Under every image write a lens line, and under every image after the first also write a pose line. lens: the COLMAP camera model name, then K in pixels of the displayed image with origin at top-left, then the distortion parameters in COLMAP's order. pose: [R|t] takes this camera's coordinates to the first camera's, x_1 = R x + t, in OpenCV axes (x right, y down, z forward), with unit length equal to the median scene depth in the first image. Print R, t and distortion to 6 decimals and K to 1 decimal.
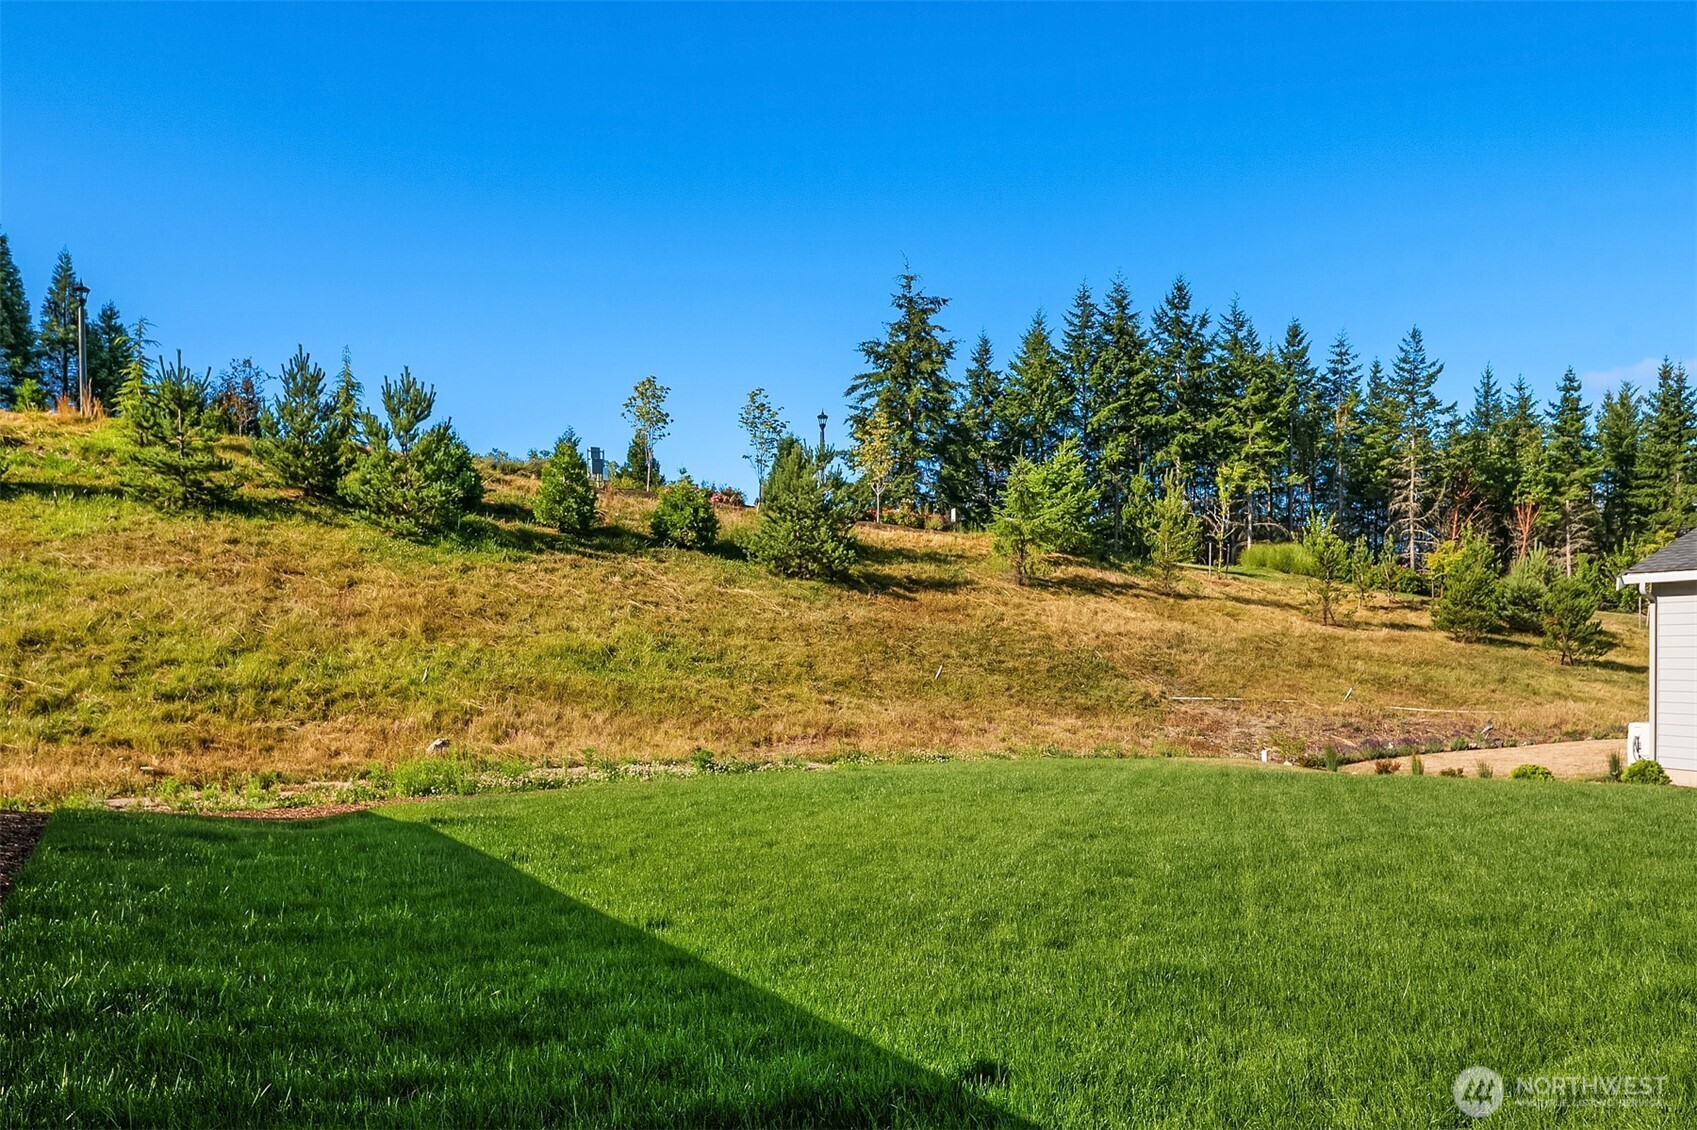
lens RADIAL K [[1088.4, 0, 857.8], [0, 1088.4, 564.6], [0, 0, 1]] dist [-0.002056, -0.000747]
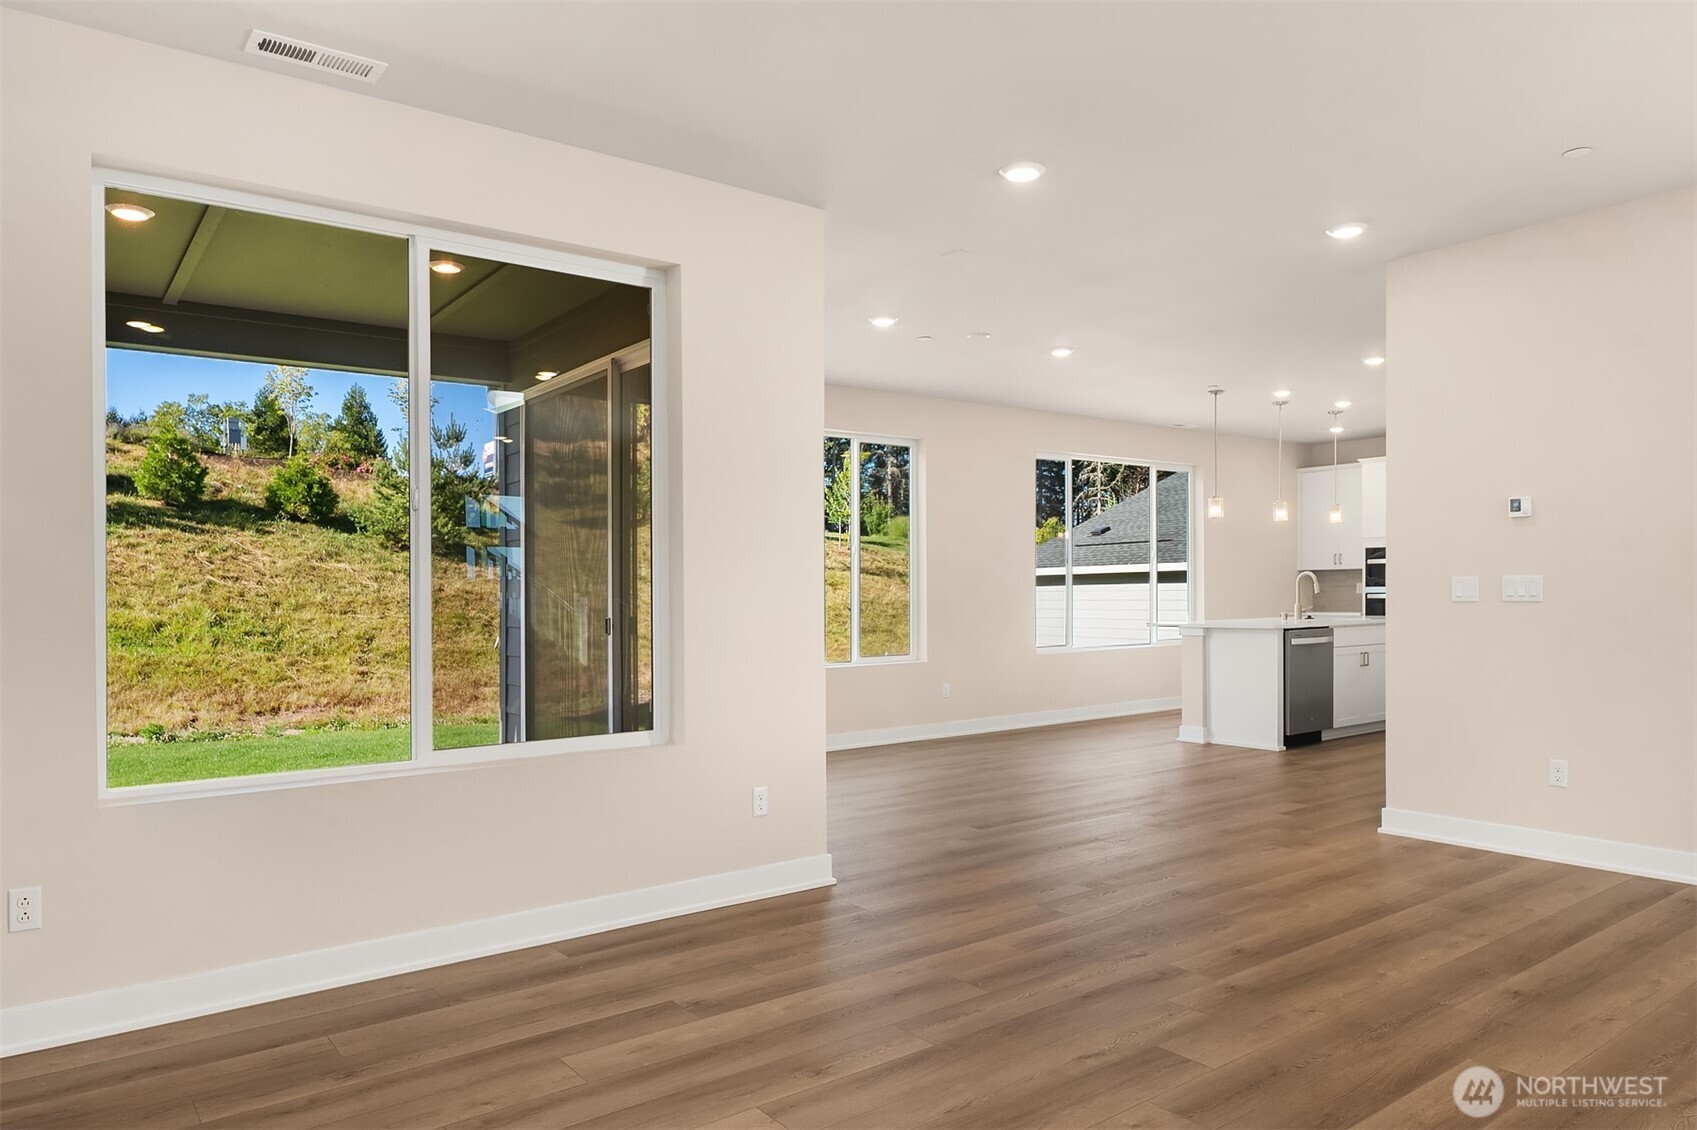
lens RADIAL K [[1088.4, 0, 857.8], [0, 1088.4, 564.6], [0, 0, 1]] dist [-0.002056, -0.000747]
pose [[0.987673, 0.012260, 0.156048, 0.222043], [-0.020801, 0.998366, 0.053221, -0.042006], [-0.155141, -0.055811, 0.986315, -0.140856]]
